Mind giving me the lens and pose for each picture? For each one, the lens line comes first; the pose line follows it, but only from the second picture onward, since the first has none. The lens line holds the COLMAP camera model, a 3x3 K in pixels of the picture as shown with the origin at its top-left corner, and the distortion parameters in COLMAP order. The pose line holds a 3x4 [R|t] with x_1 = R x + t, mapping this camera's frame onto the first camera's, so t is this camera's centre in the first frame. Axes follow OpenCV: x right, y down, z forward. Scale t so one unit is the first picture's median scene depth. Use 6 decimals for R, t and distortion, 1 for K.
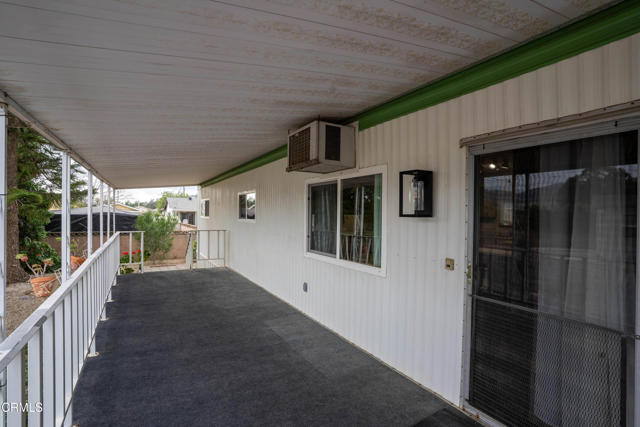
lens RADIAL K [[305.8, 0, 320.0], [0, 305.8, 213.5], [0, 0, 1]] dist [0.000314, 0.000080]
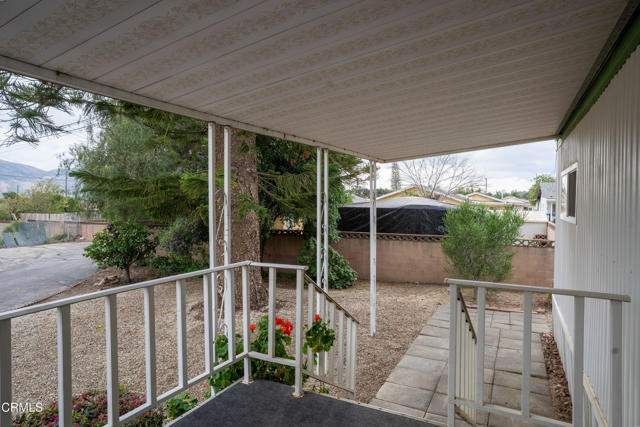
lens RADIAL K [[355.1, 0, 320.0], [0, 355.1, 213.5], [0, 0, 1]] dist [-0.000305, -0.000092]
pose [[0.496544, 0.018185, -0.867821, -0.128608], [-0.000352, 0.999785, 0.020749, -0.001765], [0.868011, -0.009997, 0.496444, 0.445883]]
